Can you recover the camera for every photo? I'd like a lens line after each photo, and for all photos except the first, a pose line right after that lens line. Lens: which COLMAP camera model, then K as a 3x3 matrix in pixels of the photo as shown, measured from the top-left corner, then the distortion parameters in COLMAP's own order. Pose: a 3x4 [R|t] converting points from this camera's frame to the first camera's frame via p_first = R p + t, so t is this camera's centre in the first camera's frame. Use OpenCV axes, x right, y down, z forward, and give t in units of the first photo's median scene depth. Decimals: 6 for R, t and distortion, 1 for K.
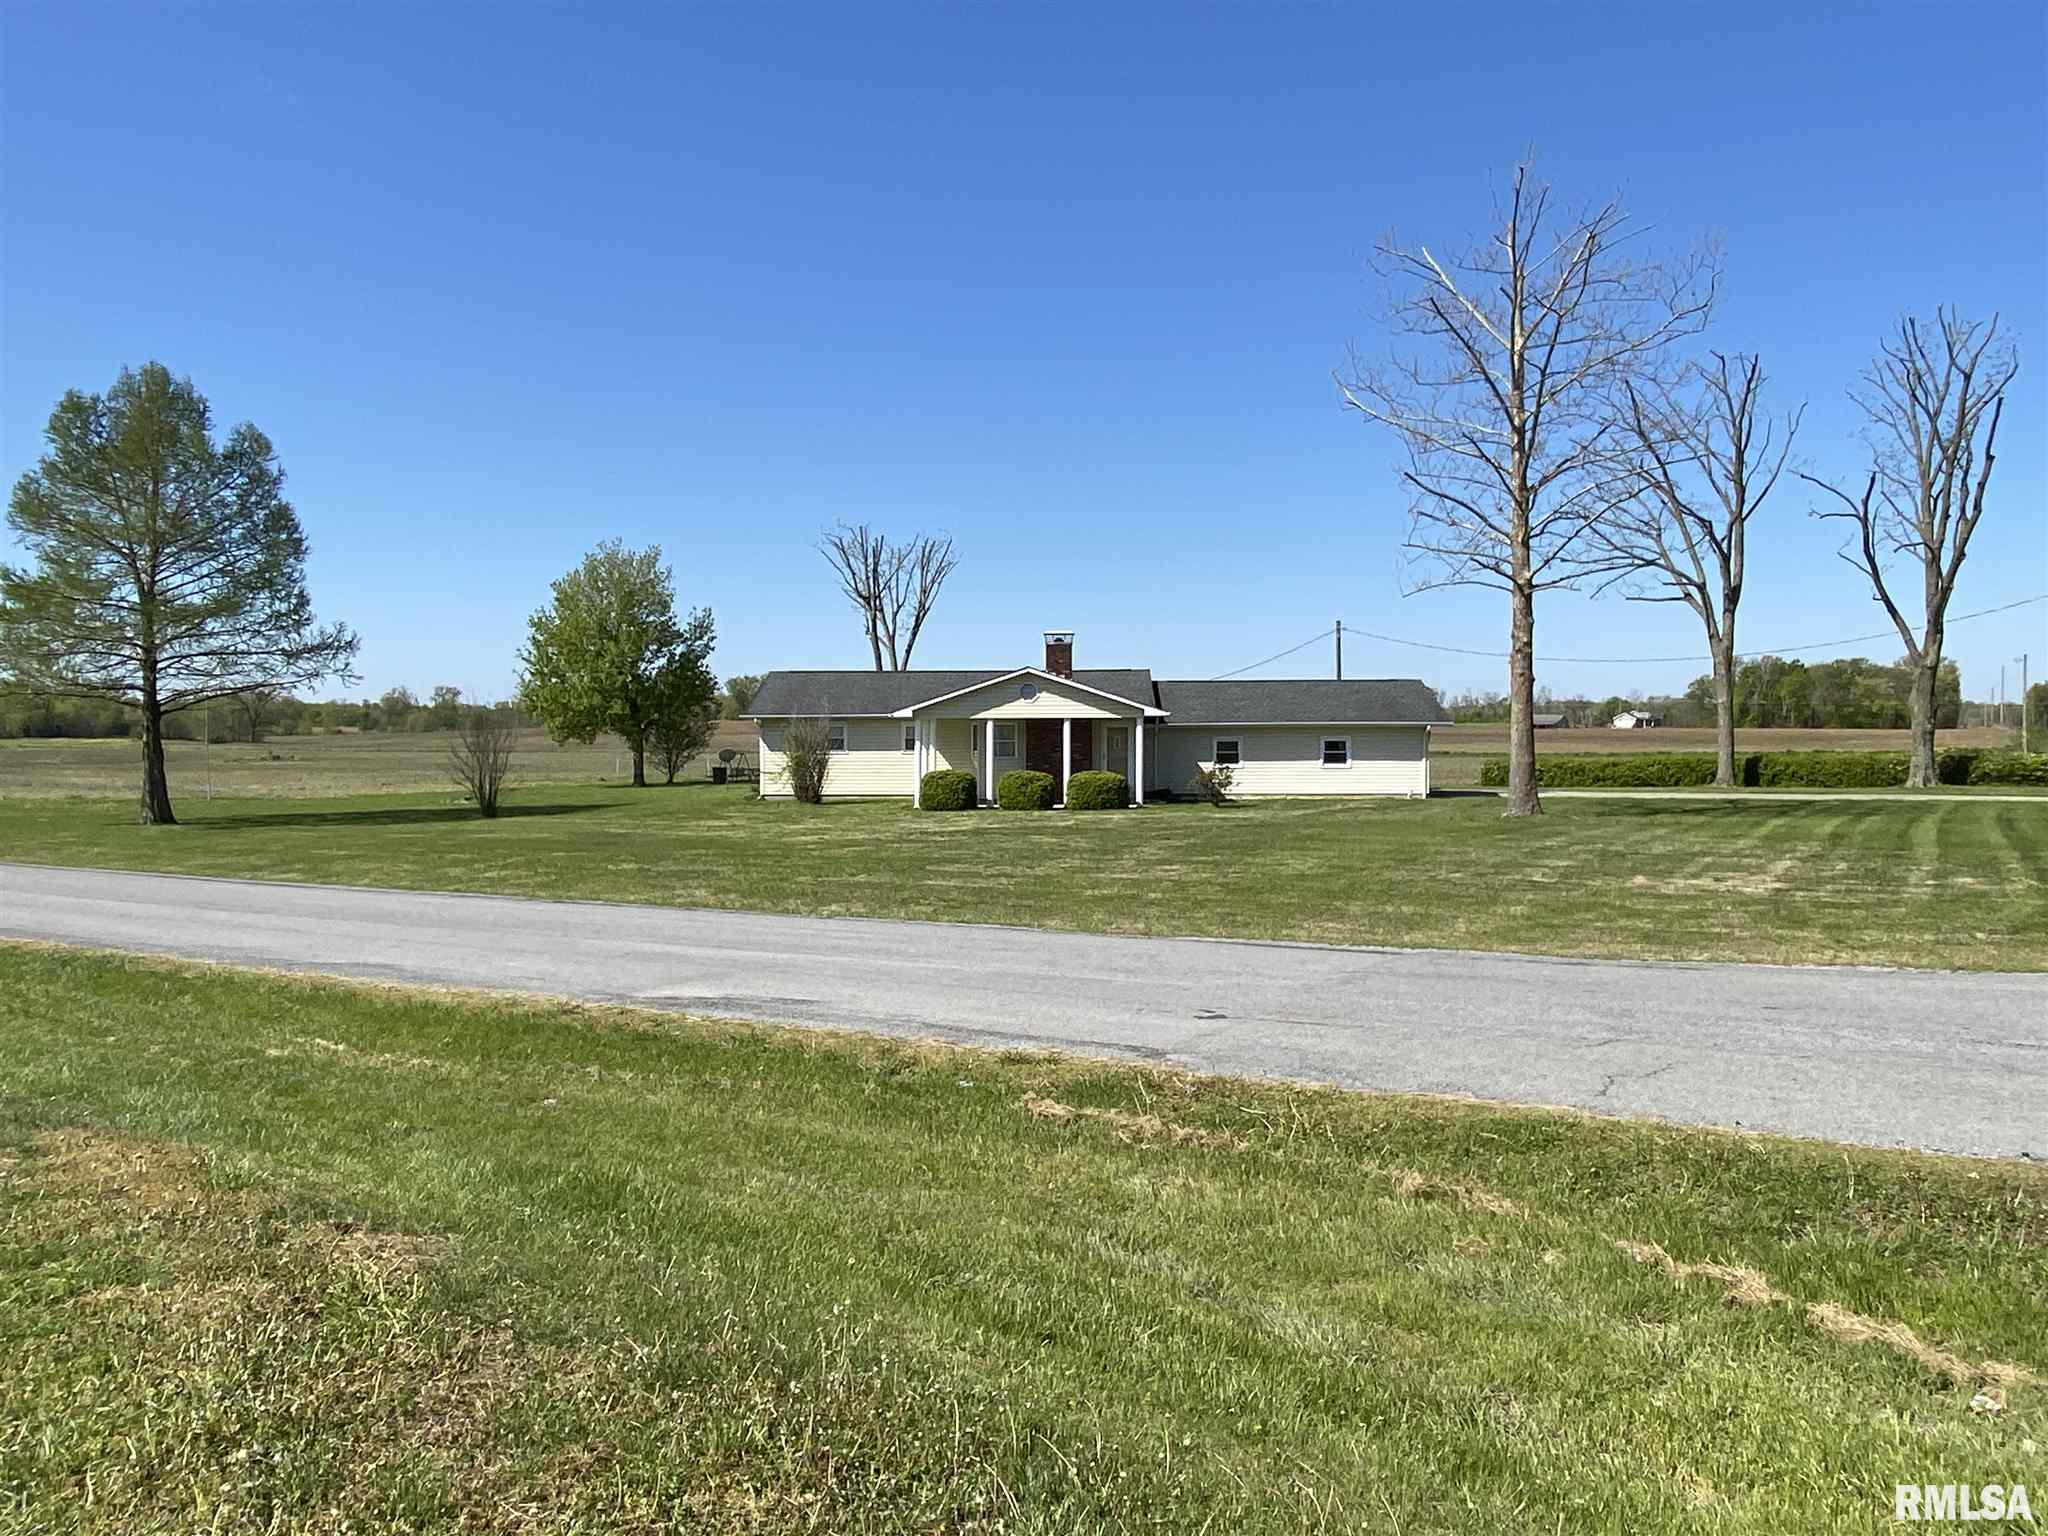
lens RADIAL K [[1525.3, 0, 991.5], [0, 1525.3, 767.5], [0, 0, 1]] dist [0.061656, -0.084180]
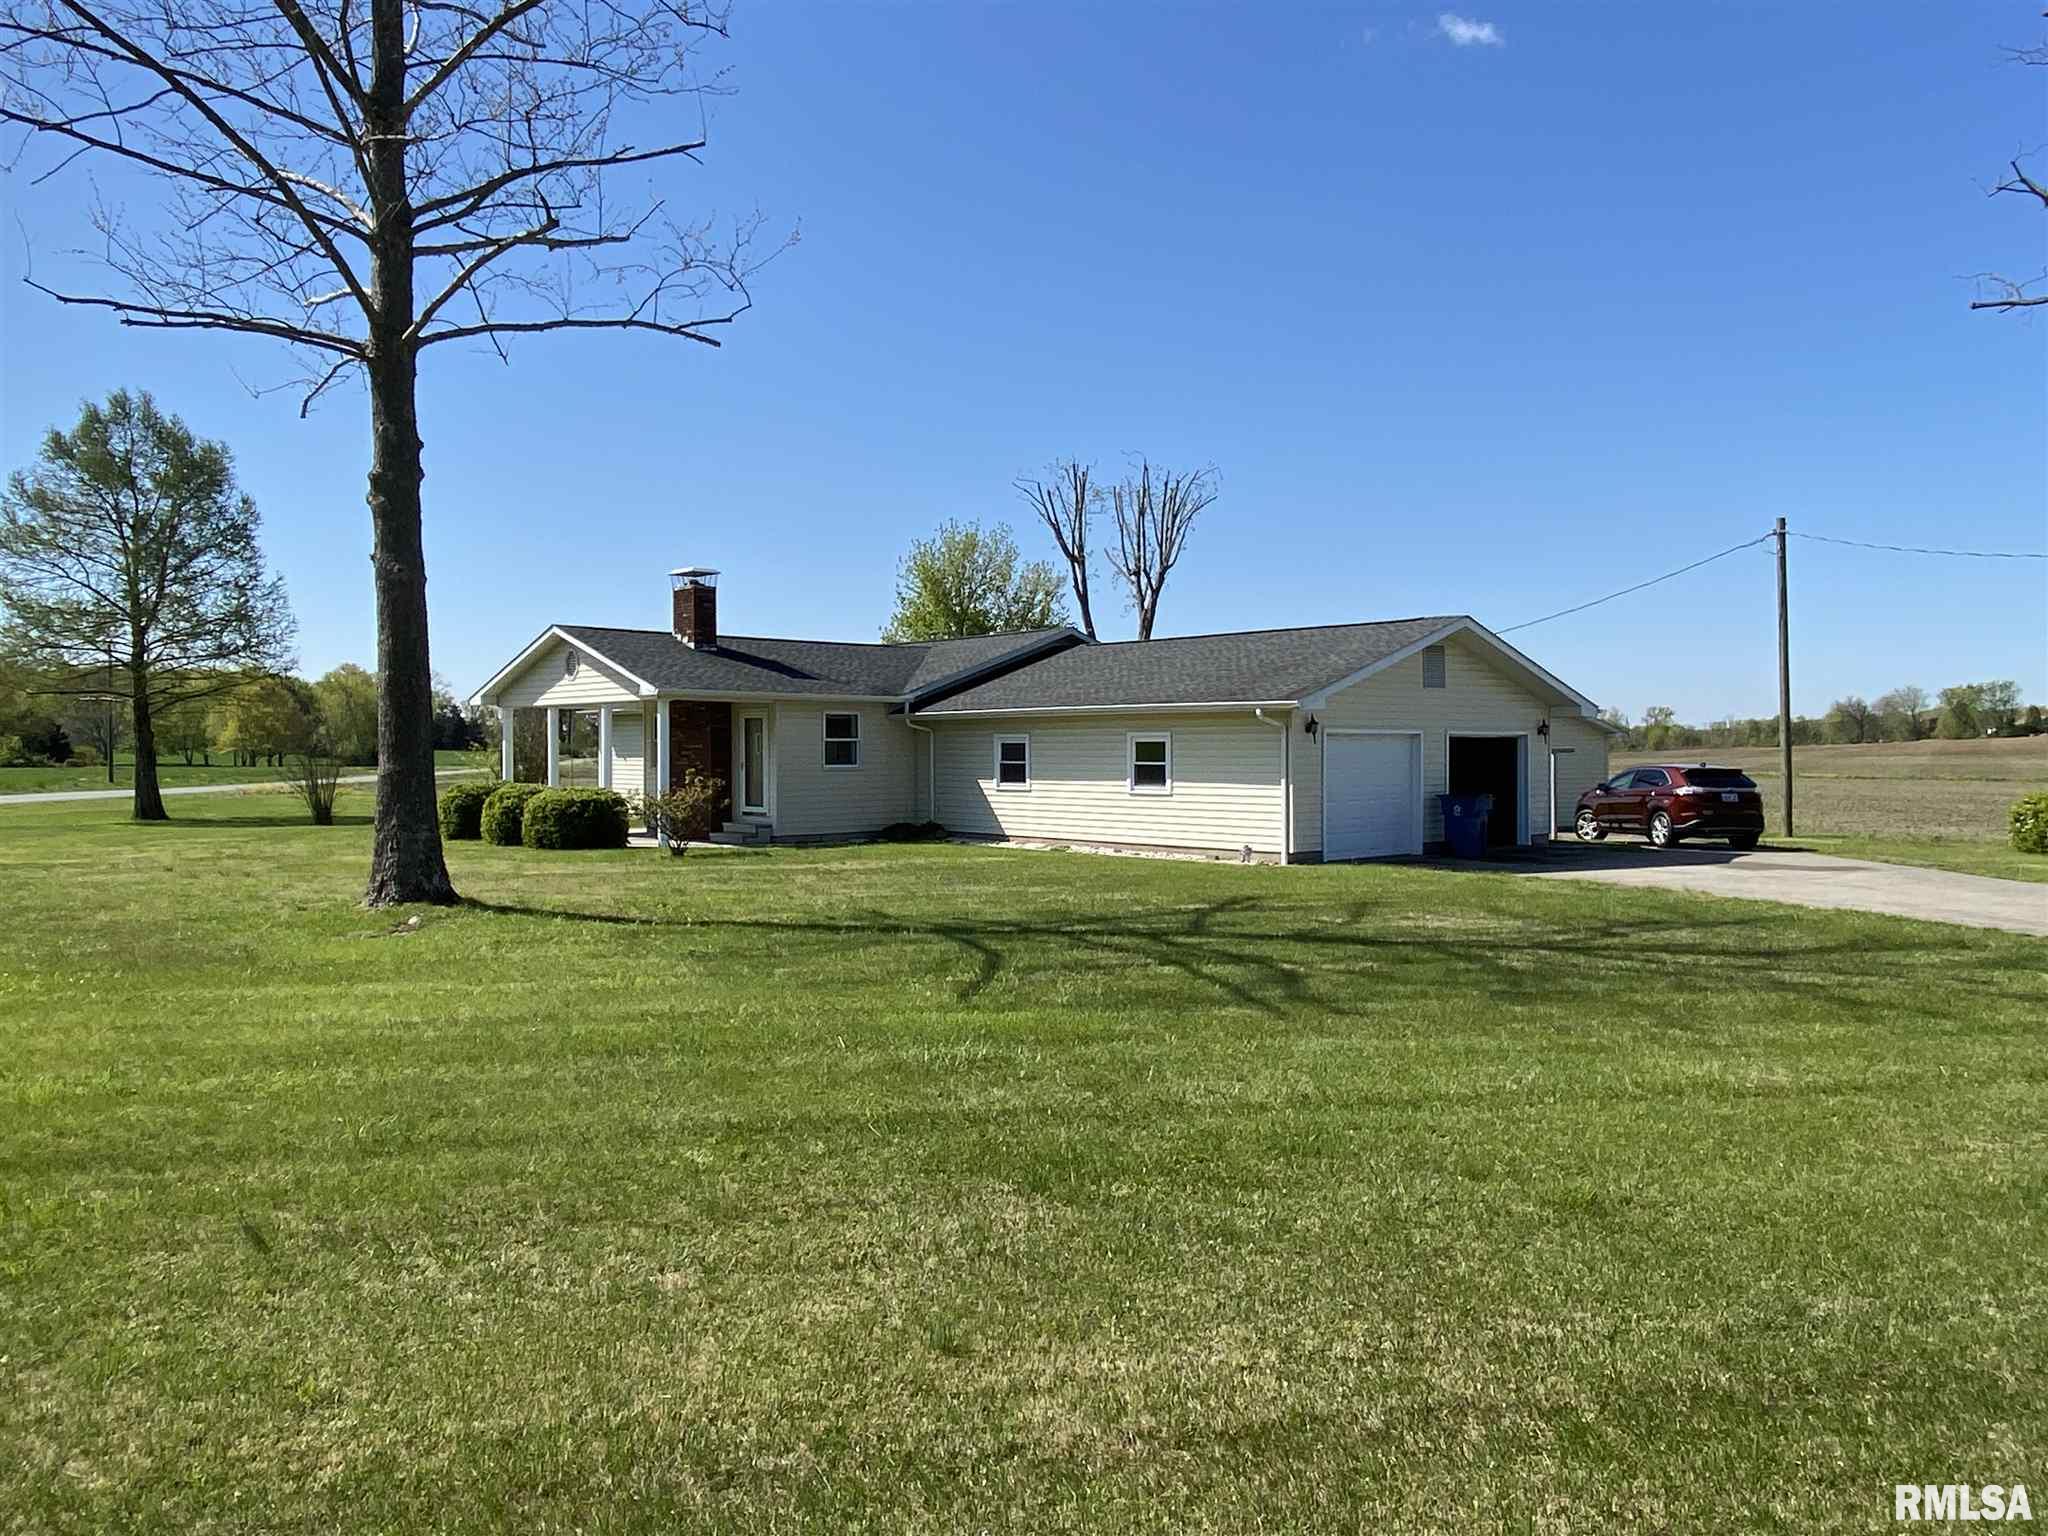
lens RADIAL K [[1489.6, 0, 967.9], [0, 1489.6, 769.0], [0, 0, 1]] dist [0.069641, 0.000795]
pose [[0.708271, 0.011071, -0.705854, 0.535790], [-0.020313, 0.999783, -0.004702, -0.004675], [0.705648, 0.017668, 0.708342, 0.602391]]
